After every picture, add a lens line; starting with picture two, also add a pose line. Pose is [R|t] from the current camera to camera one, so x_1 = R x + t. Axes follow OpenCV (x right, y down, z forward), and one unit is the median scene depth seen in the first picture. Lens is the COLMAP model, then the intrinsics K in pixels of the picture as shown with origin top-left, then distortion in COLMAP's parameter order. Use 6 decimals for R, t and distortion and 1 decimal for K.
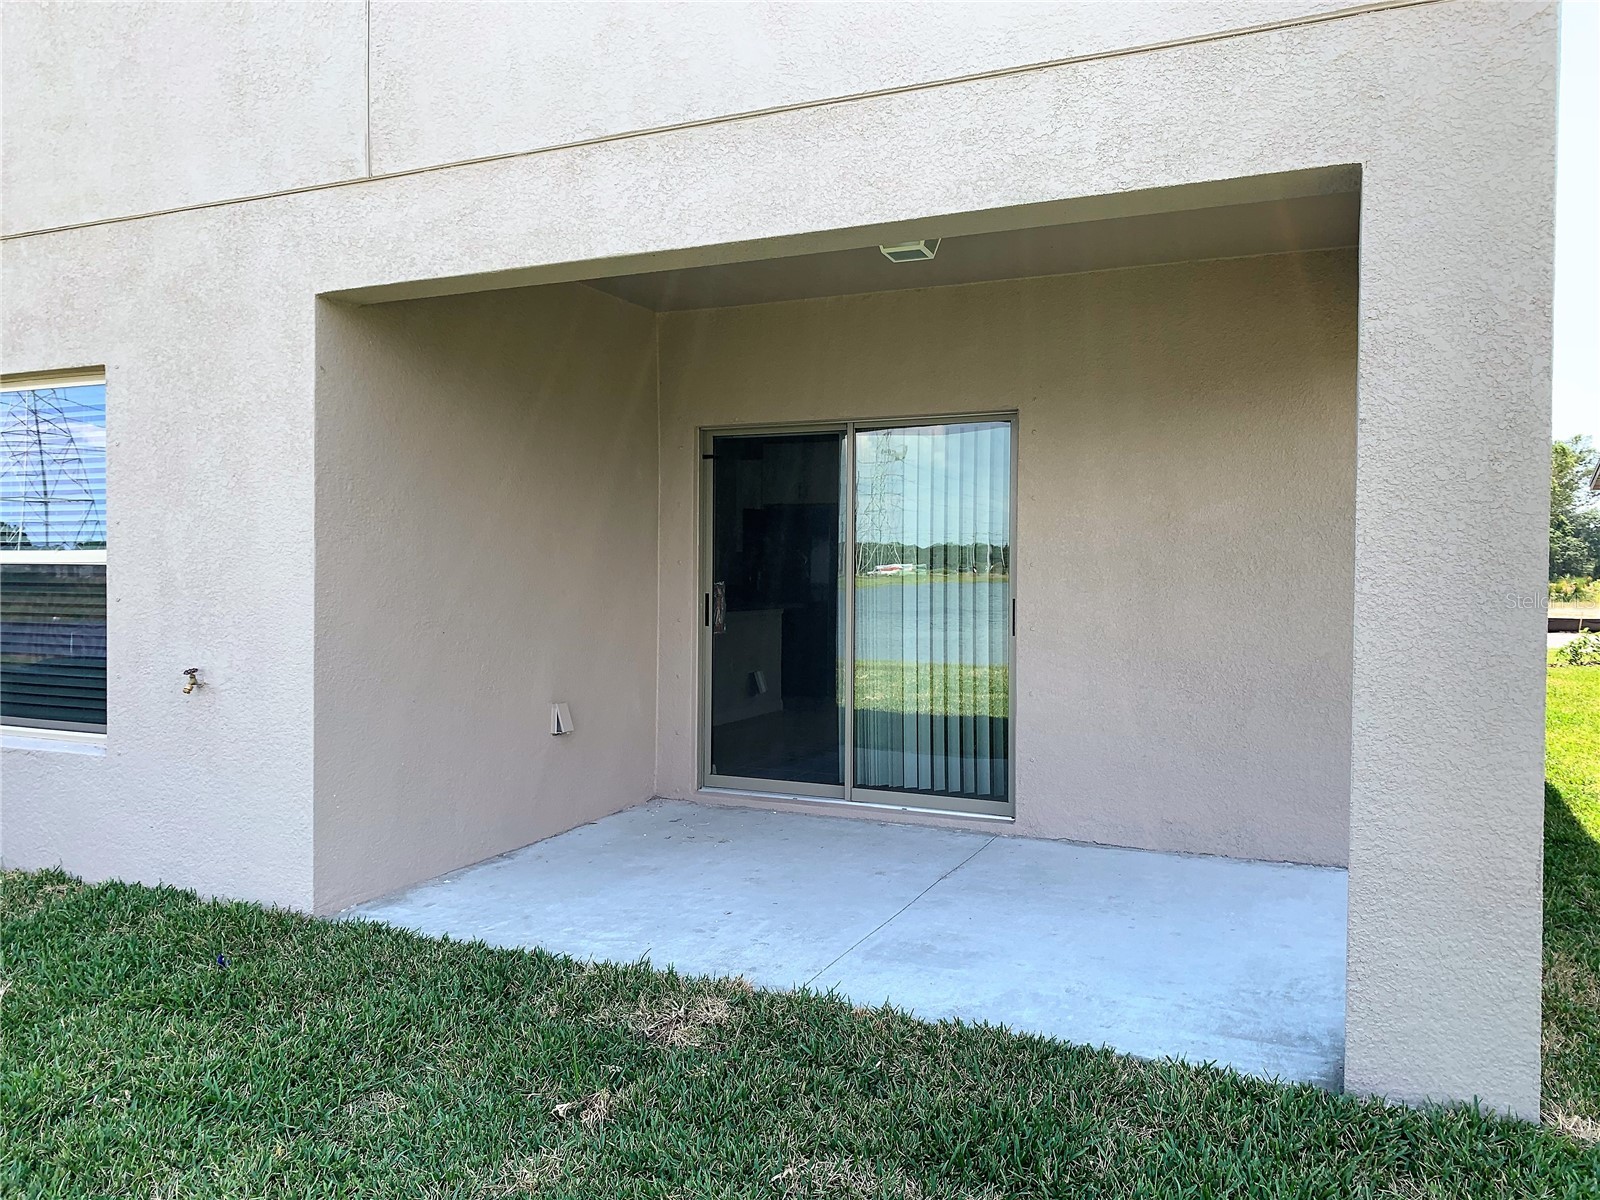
lens RADIAL K [[1274.3, 0, 810.2], [0, 1274.3, 605.8], [0, 0, 1]] dist [0.029164, -0.051862]
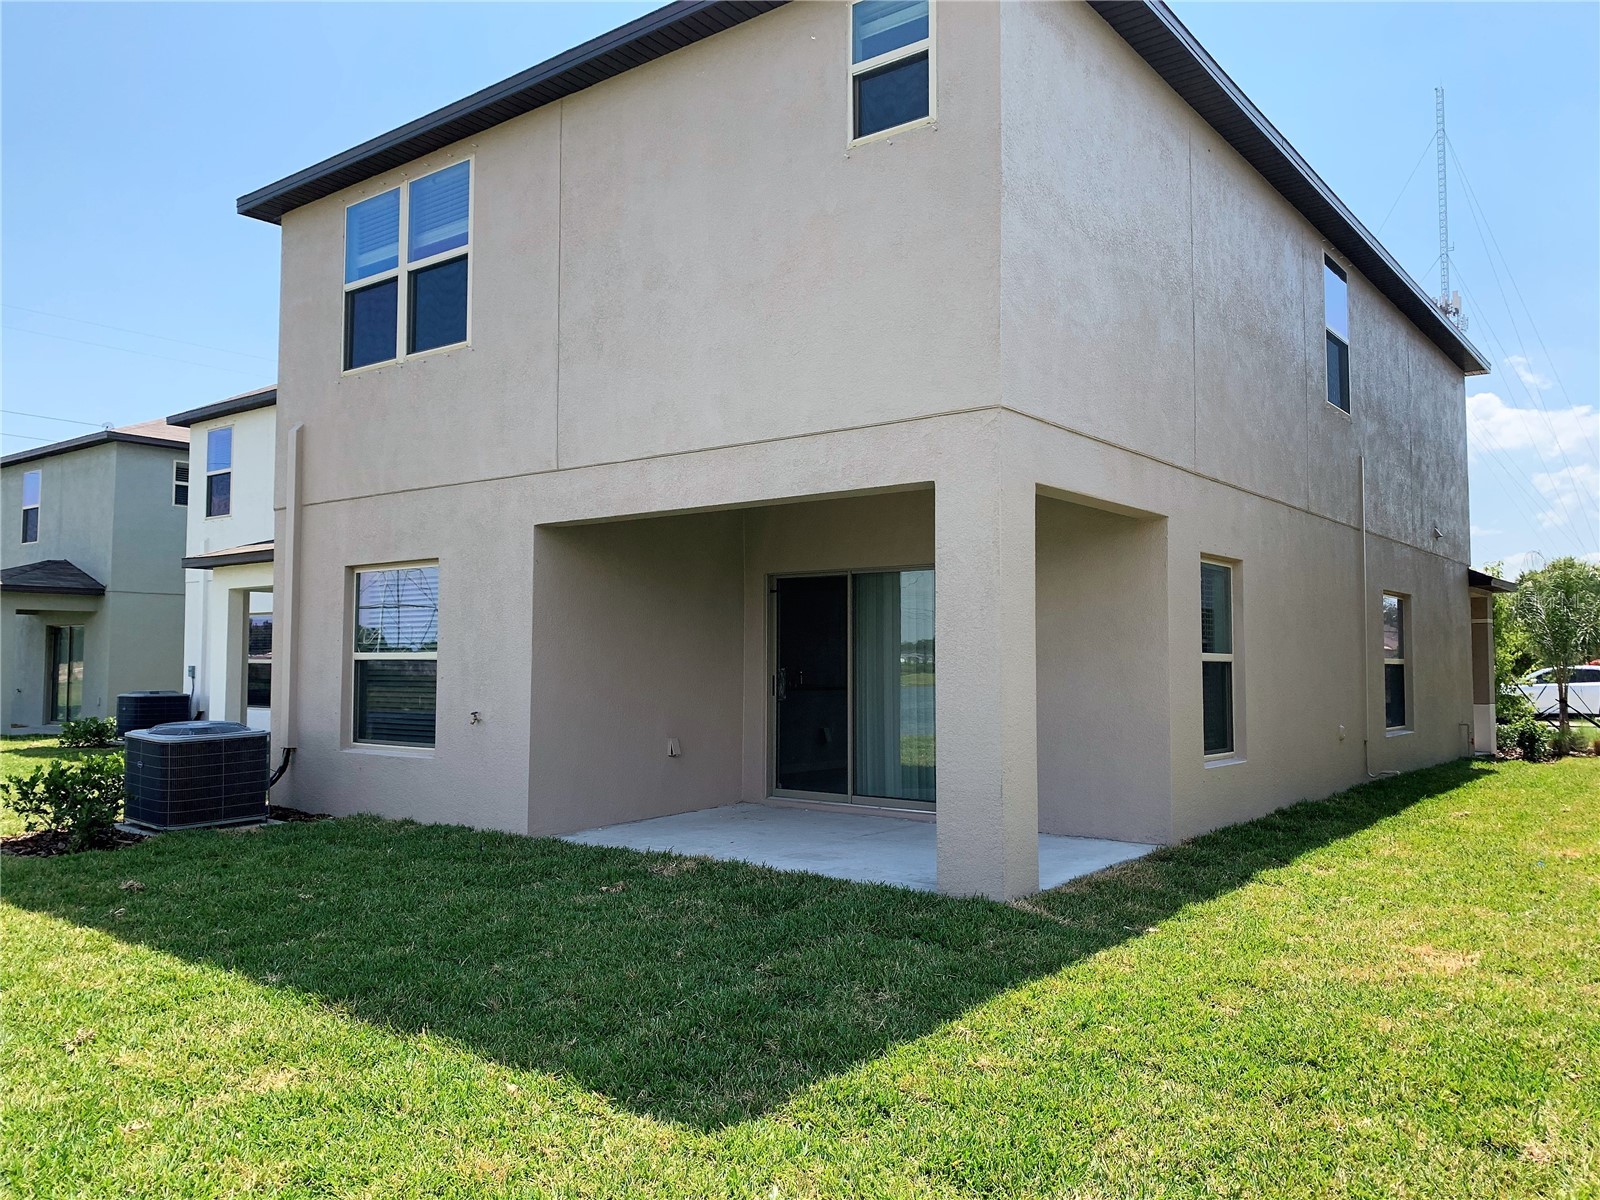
lens RADIAL K [[1274.3, 0, 790.1], [0, 1274.3, 594.3], [0, 0, 1]] dist [0.029164, -0.051862]
pose [[0.972459, -0.018760, -0.232316, 0.452010], [-0.000321, 0.996646, -0.081827, 0.028584], [0.233072, 0.079648, 0.969192, -0.812057]]
